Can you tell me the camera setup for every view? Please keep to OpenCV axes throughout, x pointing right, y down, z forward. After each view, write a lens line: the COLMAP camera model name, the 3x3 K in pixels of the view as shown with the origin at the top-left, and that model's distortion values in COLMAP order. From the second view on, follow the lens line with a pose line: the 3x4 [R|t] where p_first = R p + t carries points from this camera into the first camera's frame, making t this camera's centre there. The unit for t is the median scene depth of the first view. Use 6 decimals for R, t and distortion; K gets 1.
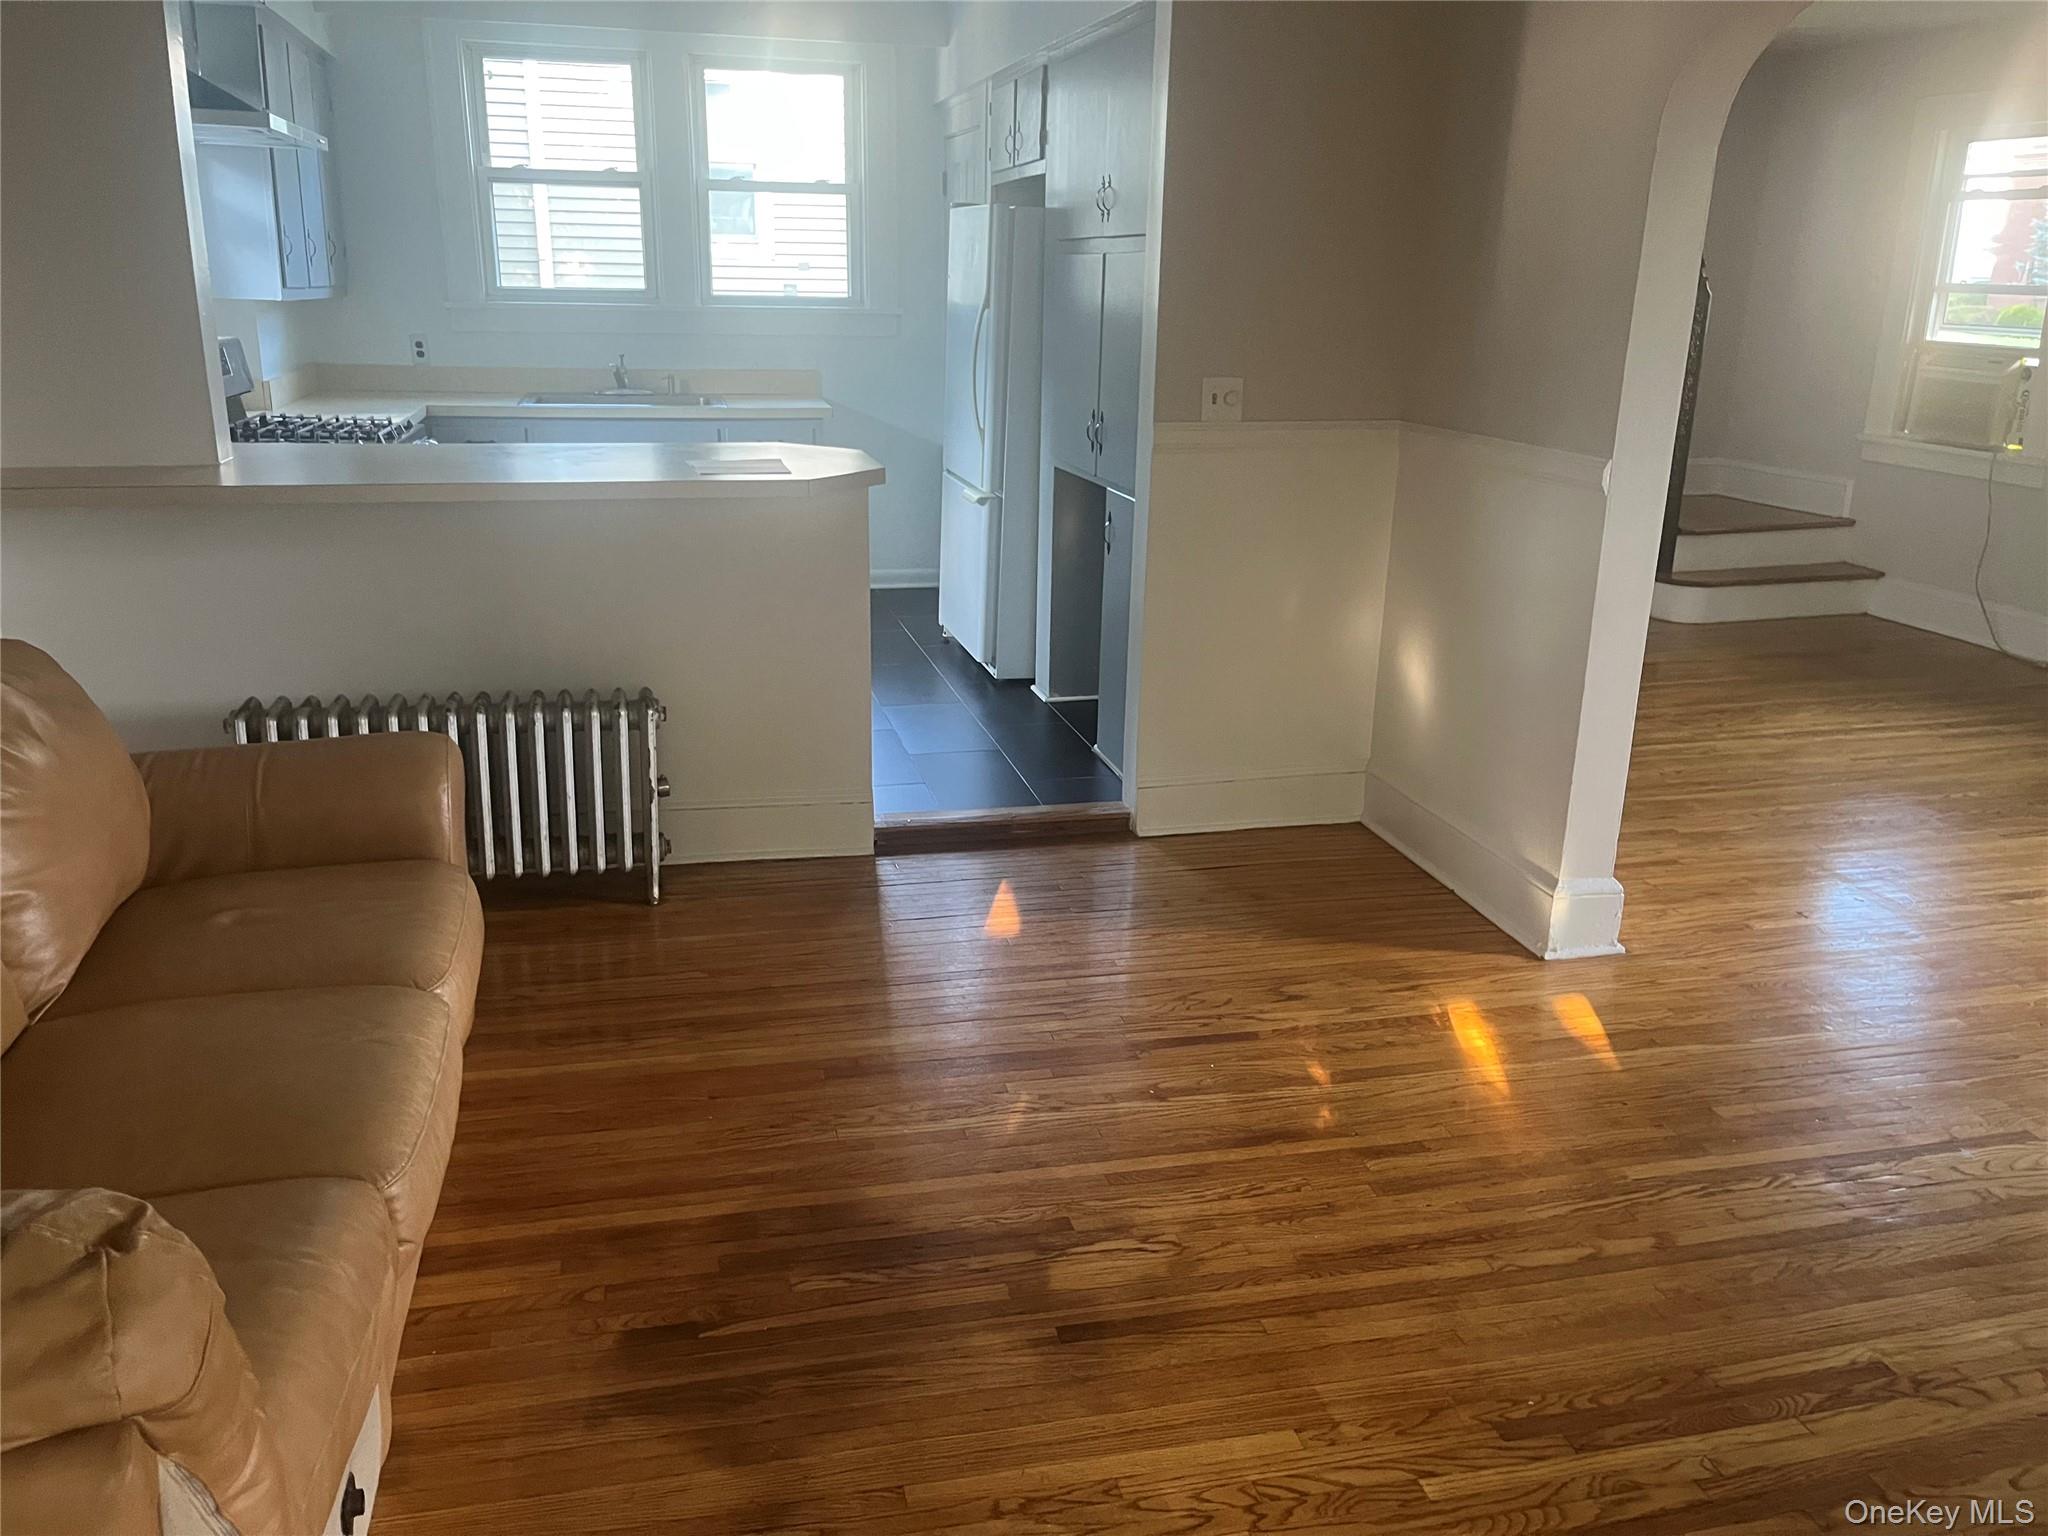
lens RADIAL K [[1524.2, 0, 1003.2], [0, 1524.2, 724.1], [0, 0, 1]] dist [0.059655, -0.102020]
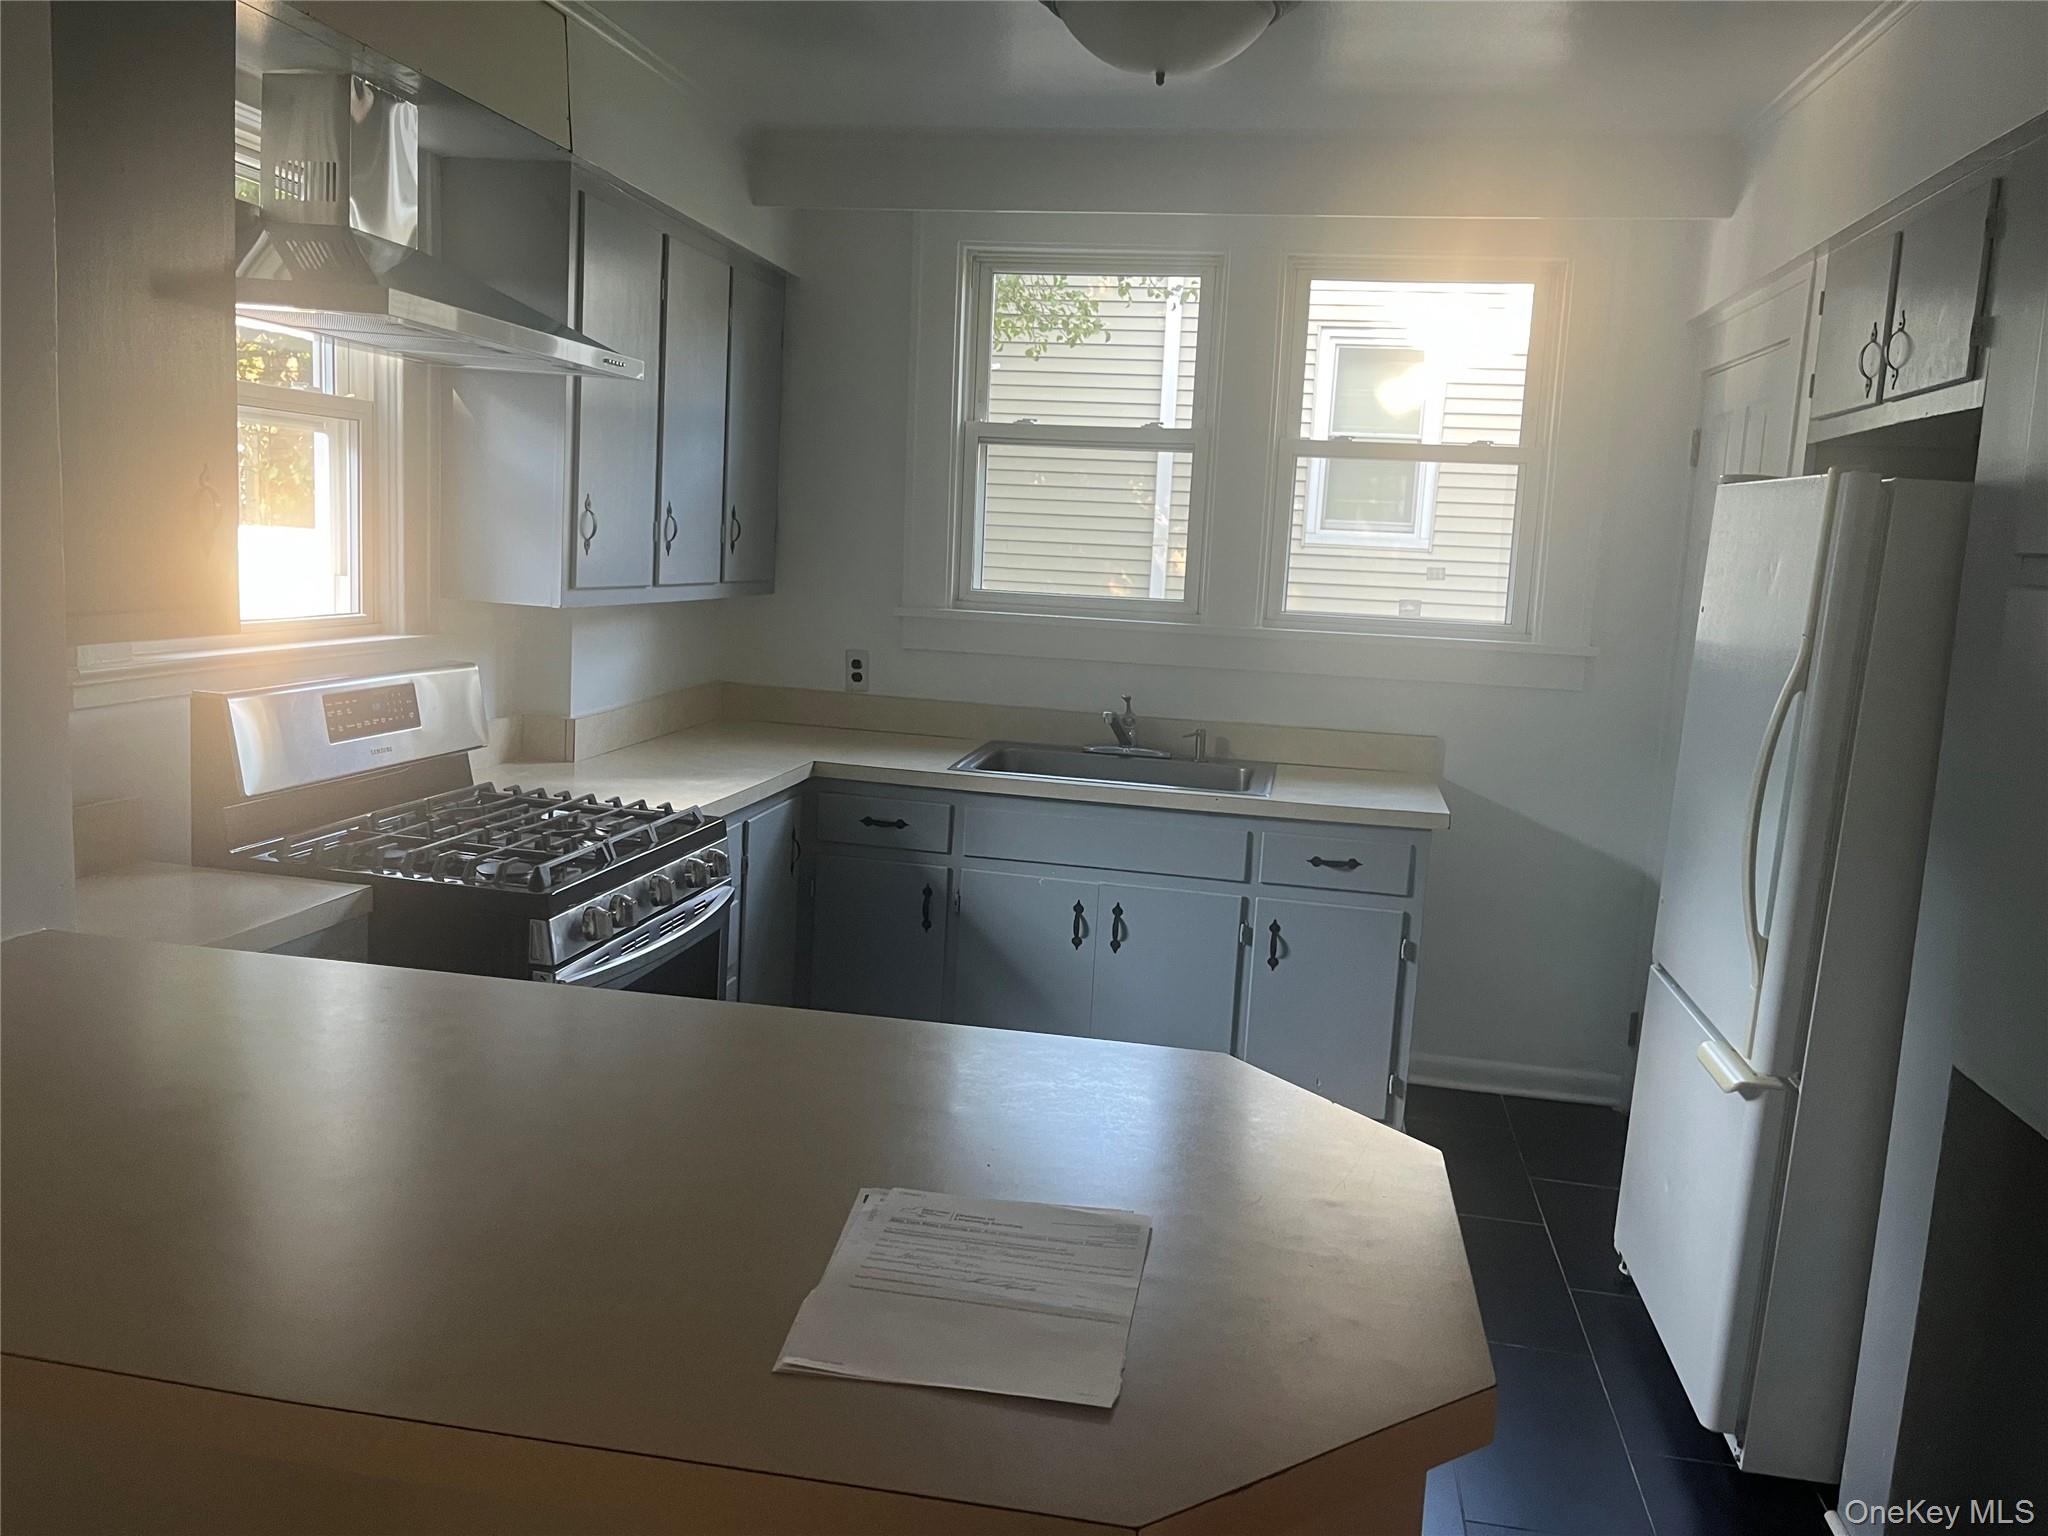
lens RADIAL K [[1524.2, 0, 1003.2], [0, 1524.2, 724.1], [0, 0, 1]] dist [0.059655, -0.102020]
pose [[0.908054, 0.079276, -0.411282, -0.030368], [-0.149516, 0.978584, -0.141485, -0.131309], [0.391258, 0.189970, 0.900460, 0.403237]]
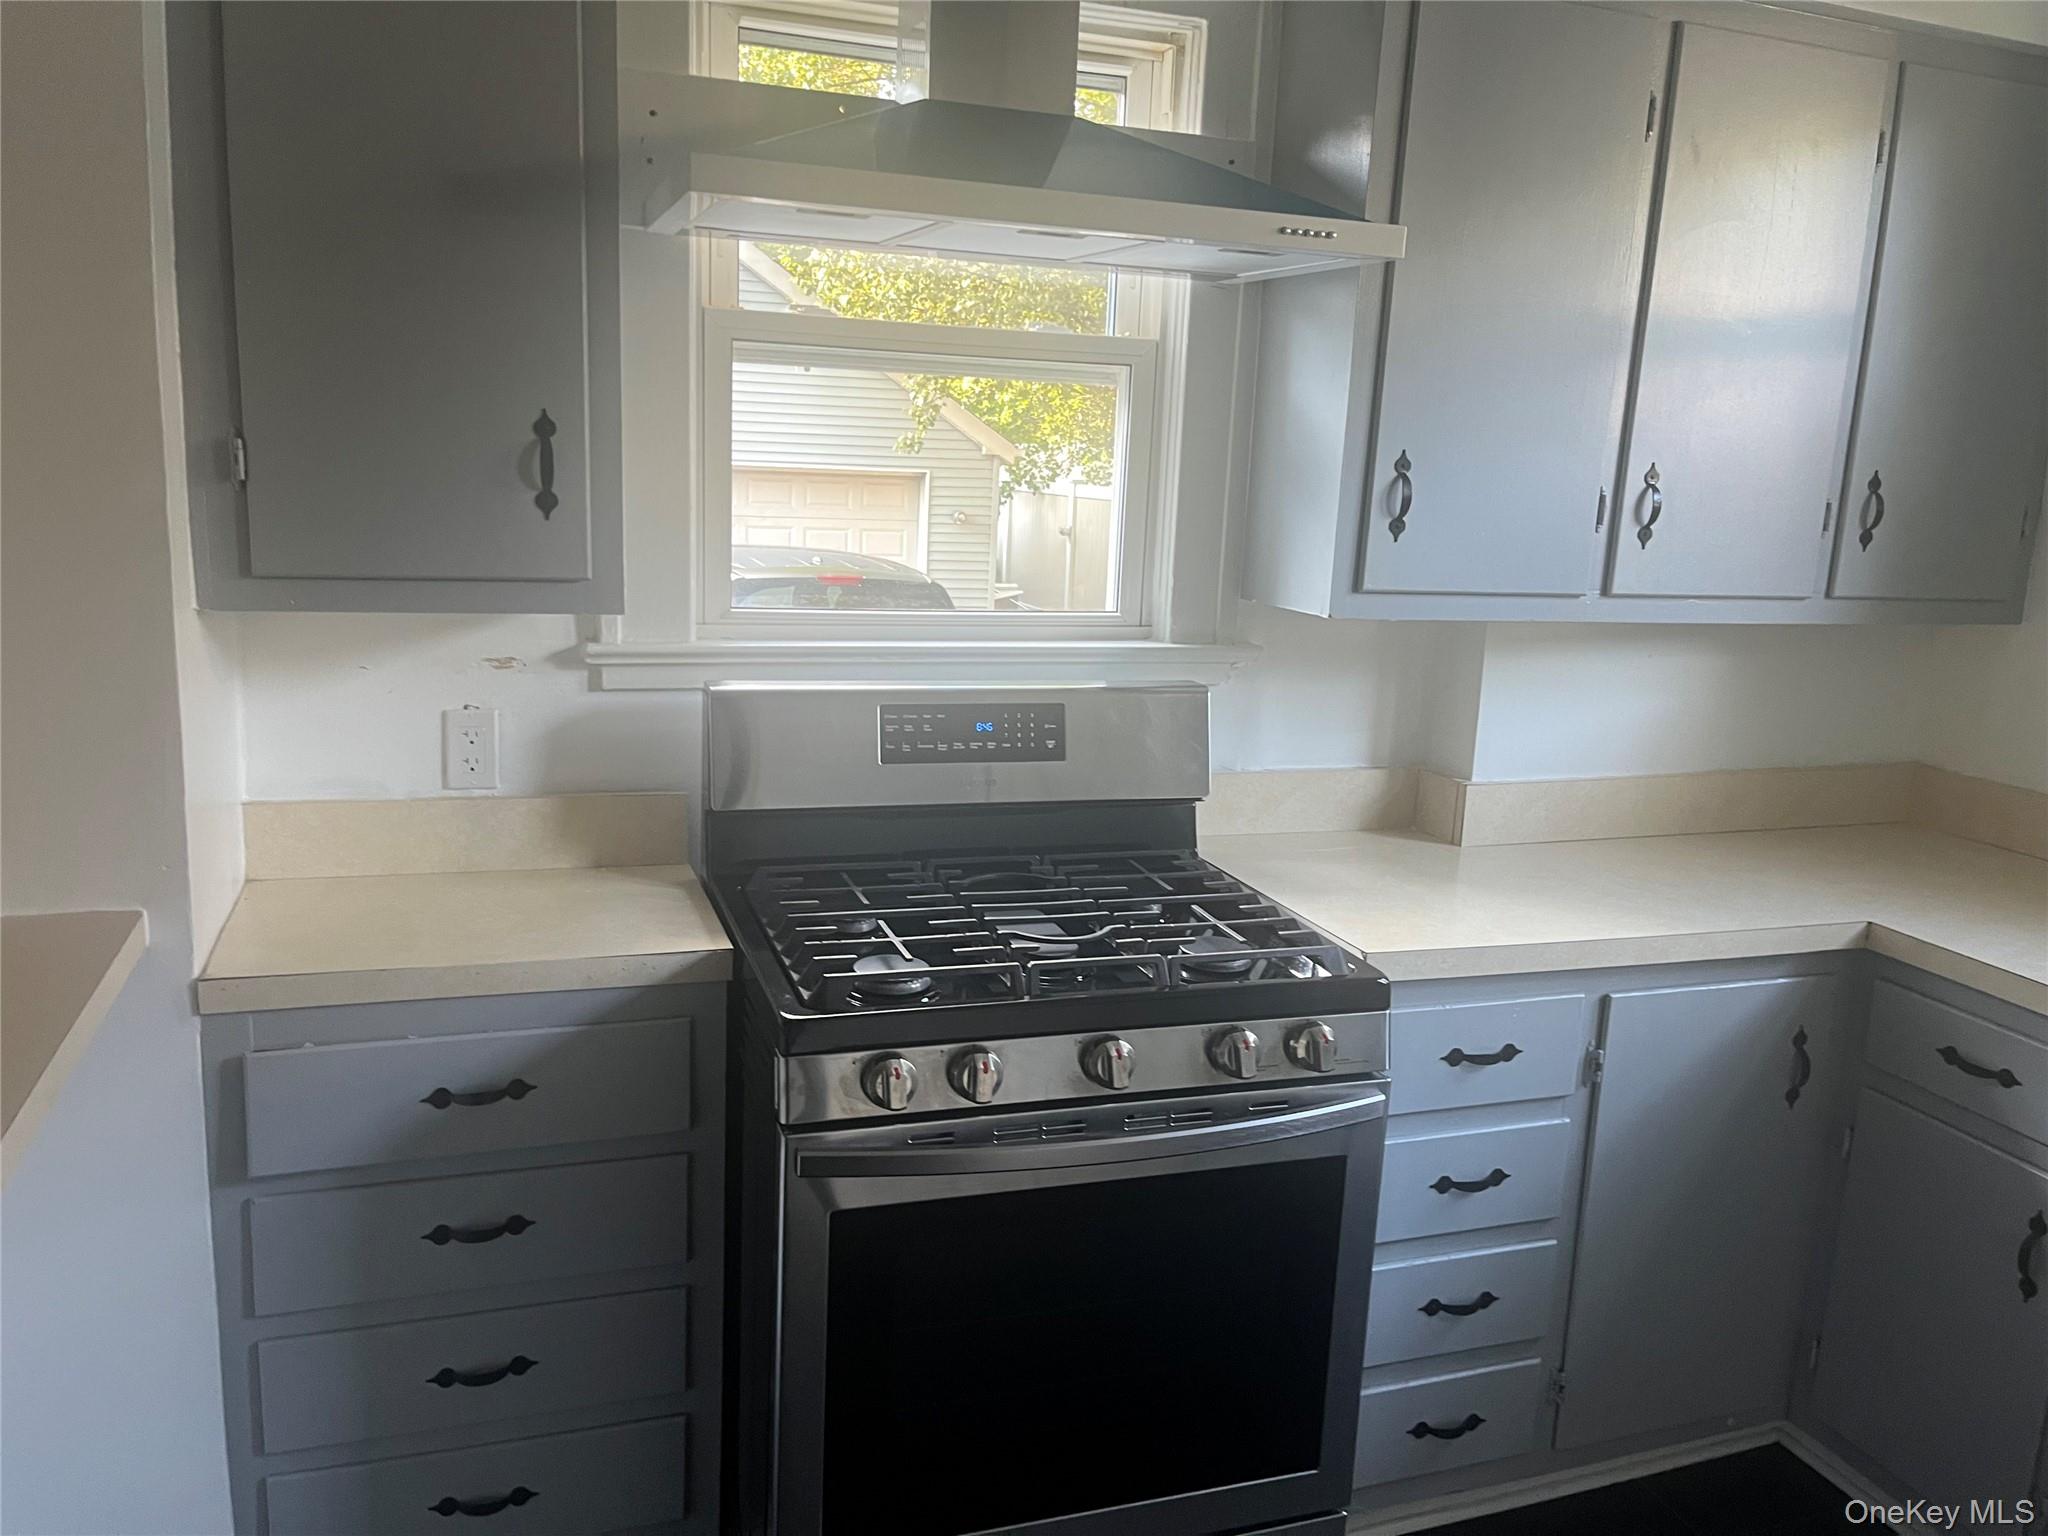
lens RADIAL K [[1524.2, 0, 1003.2], [0, 1524.2, 724.1], [0, 0, 1]] dist [0.059655, -0.102020]
pose [[0.092067, 0.144234, -0.985251, -0.036545], [-0.310053, 0.944417, 0.109284, -0.209812], [0.946251, 0.295419, 0.131670, 0.682504]]
